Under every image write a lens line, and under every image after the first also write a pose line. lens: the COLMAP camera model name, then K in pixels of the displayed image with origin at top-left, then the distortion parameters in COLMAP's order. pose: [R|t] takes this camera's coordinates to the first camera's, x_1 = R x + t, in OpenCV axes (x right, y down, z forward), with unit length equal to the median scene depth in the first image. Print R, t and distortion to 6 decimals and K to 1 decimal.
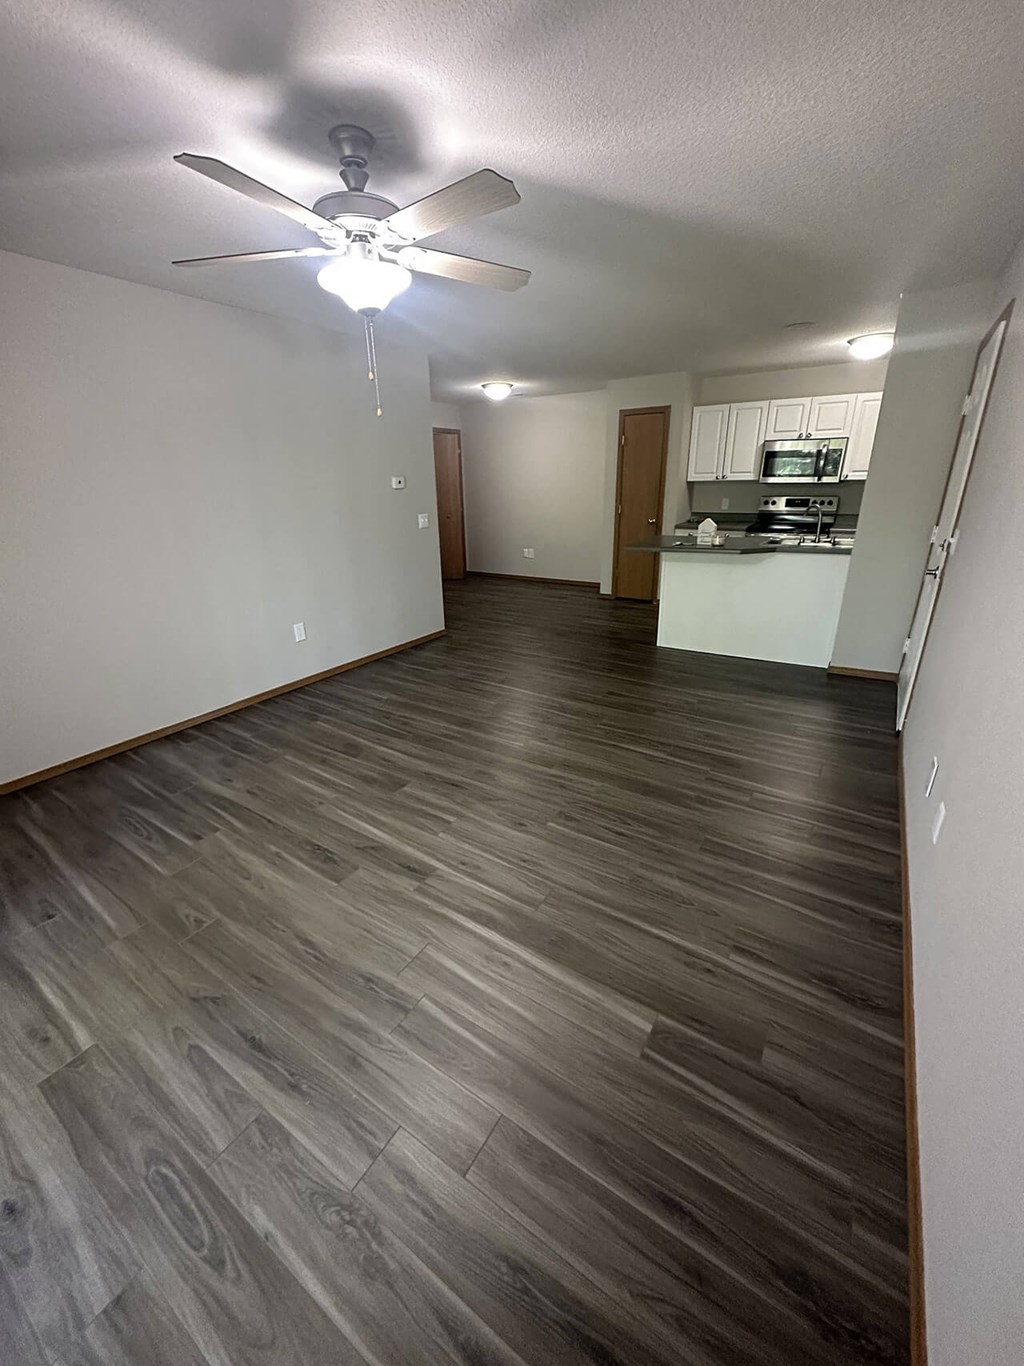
lens RADIAL K [[543.3, 0, 504.8], [0, 543.3, 684.4], [0, 0, 1]] dist [-0.000628, 0.000489]
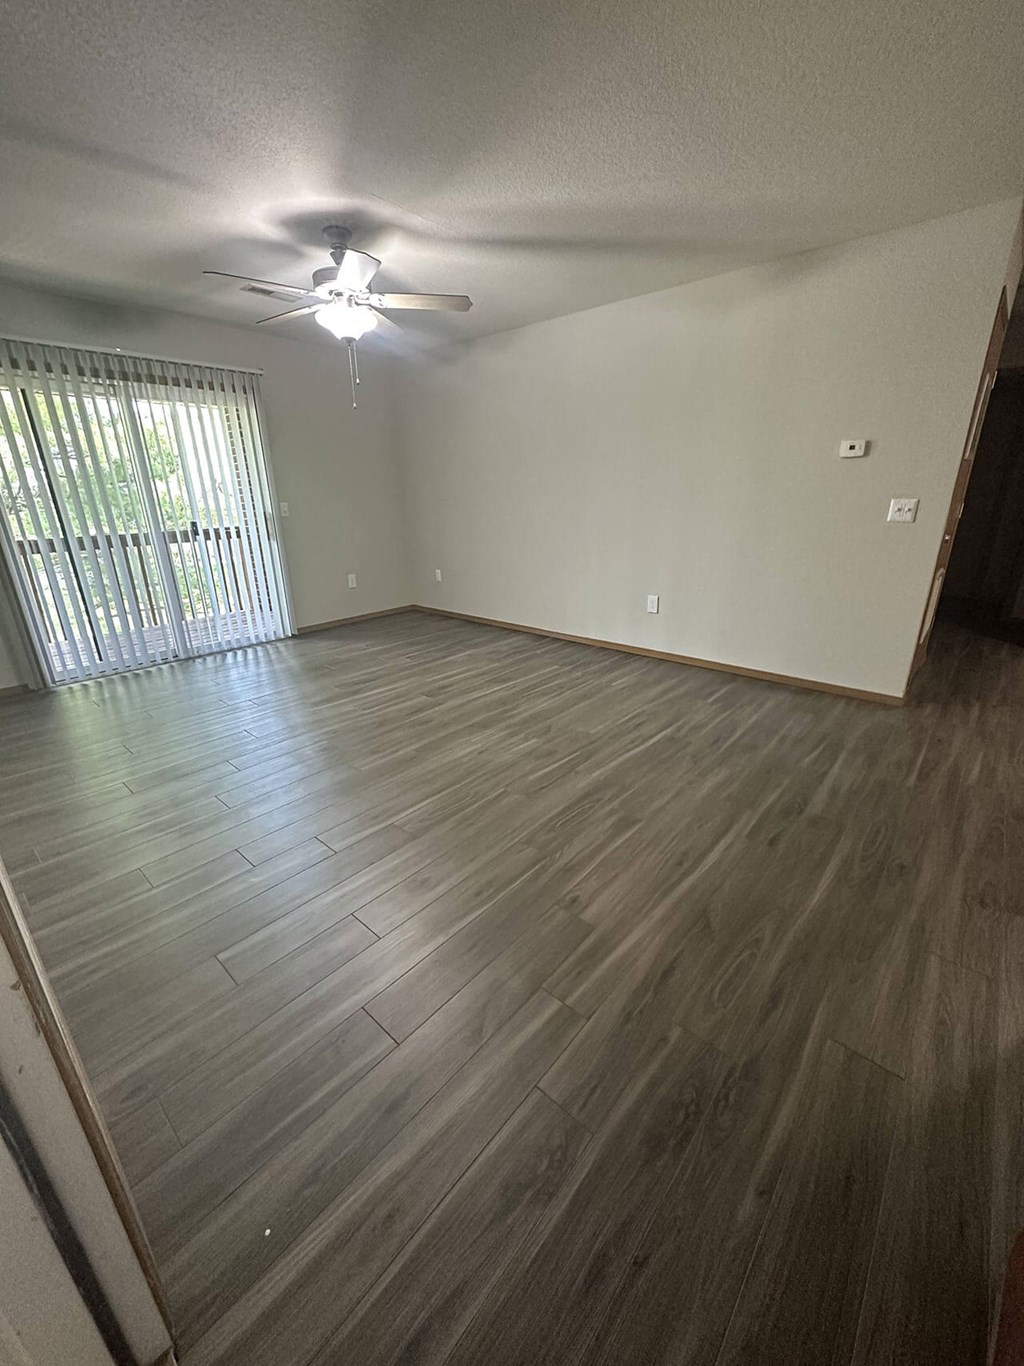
lens RADIAL K [[543.3, 0, 517.6], [0, 543.3, 687.2], [0, 0, 1]] dist [-0.000628, 0.000489]
pose [[-0.128276, 0.361811, -0.923384, 0.773021], [-0.333001, 0.861306, 0.383747, -0.318211], [0.934160, 0.356713, 0.009999, 0.955519]]
